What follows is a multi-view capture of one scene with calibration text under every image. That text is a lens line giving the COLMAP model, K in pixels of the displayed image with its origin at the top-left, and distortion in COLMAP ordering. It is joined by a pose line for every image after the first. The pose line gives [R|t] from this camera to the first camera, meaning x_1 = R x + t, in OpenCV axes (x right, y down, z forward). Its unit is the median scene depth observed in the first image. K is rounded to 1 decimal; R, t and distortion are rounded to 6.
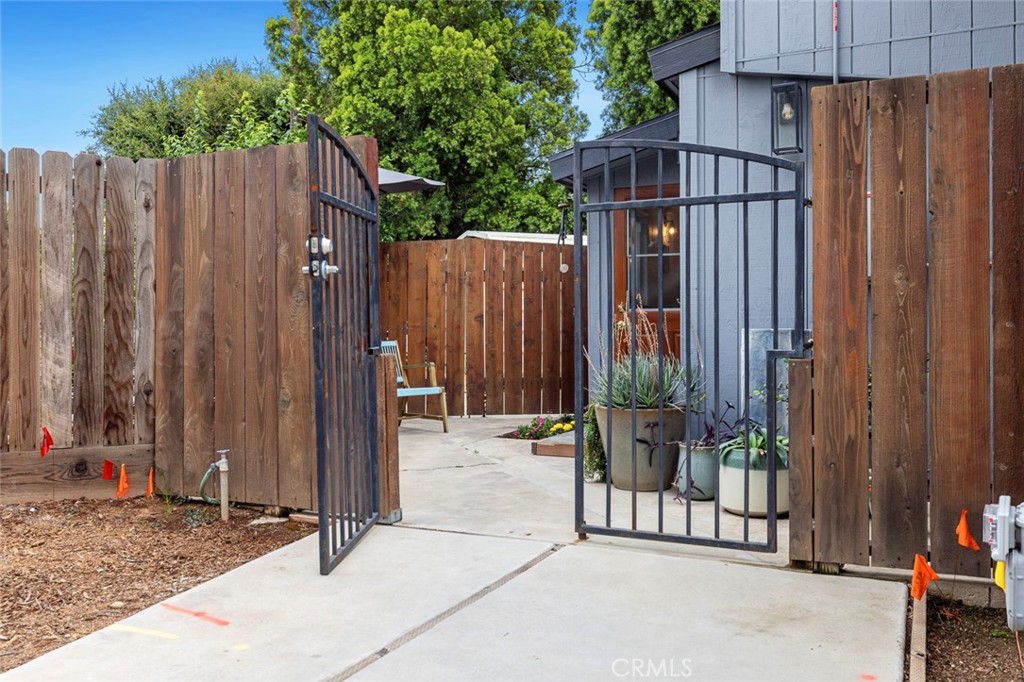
lens RADIAL K [[880.0, 0, 512.9], [0, 880.0, 343.5], [0, 0, 1]] dist [-0.001896, -0.001976]
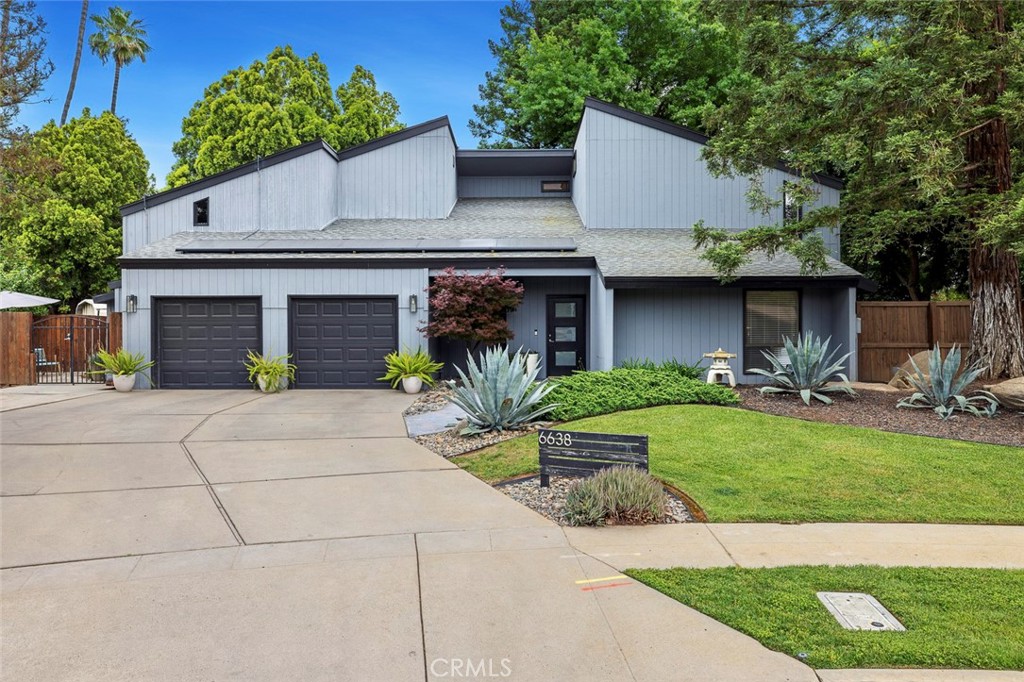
lens RADIAL K [[734.9, 0, 512.1], [0, 734.9, 335.8], [0, 0, 1]] dist [-0.000547, 0.000864]
pose [[0.921675, 0.001354, 0.387960, 0.223045], [0.000062, 0.999993, -0.003639, -0.022075], [-0.387963, 0.003378, 0.921669, -1.174675]]
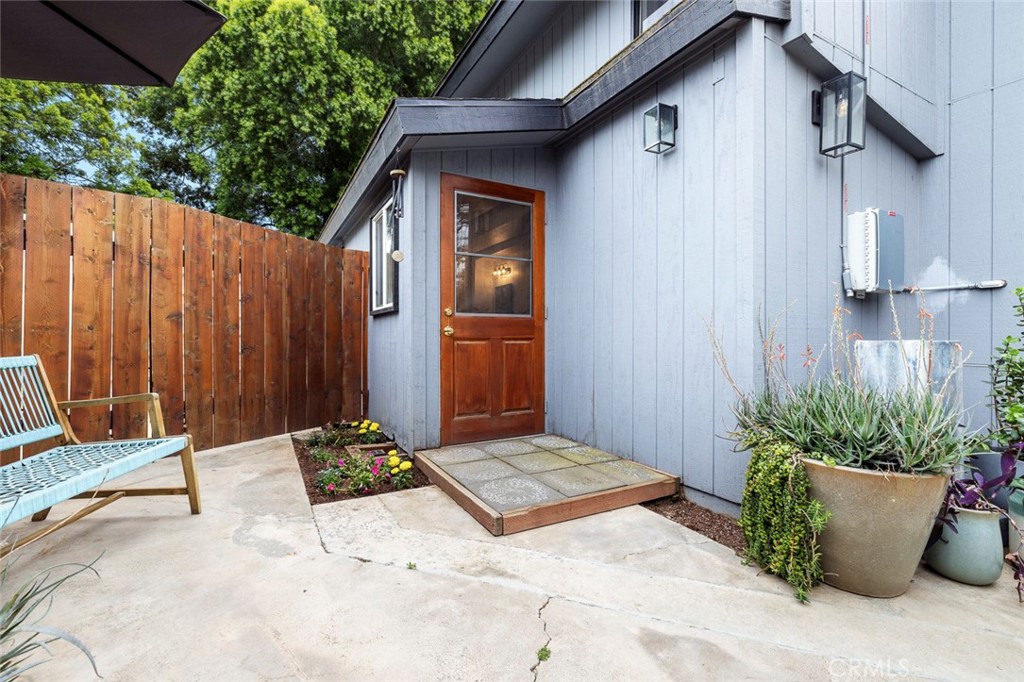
lens RADIAL K [[439.6, 0, 508.6], [0, 439.6, 337.3], [0, 0, 1]] dist [0.000158, 0.000282]
pose [[0.594503, 0.000120, 0.804093, -0.097839], [0.003533, 0.999990, -0.002762, -0.006584], [-0.804085, 0.004483, 0.594497, 0.350582]]
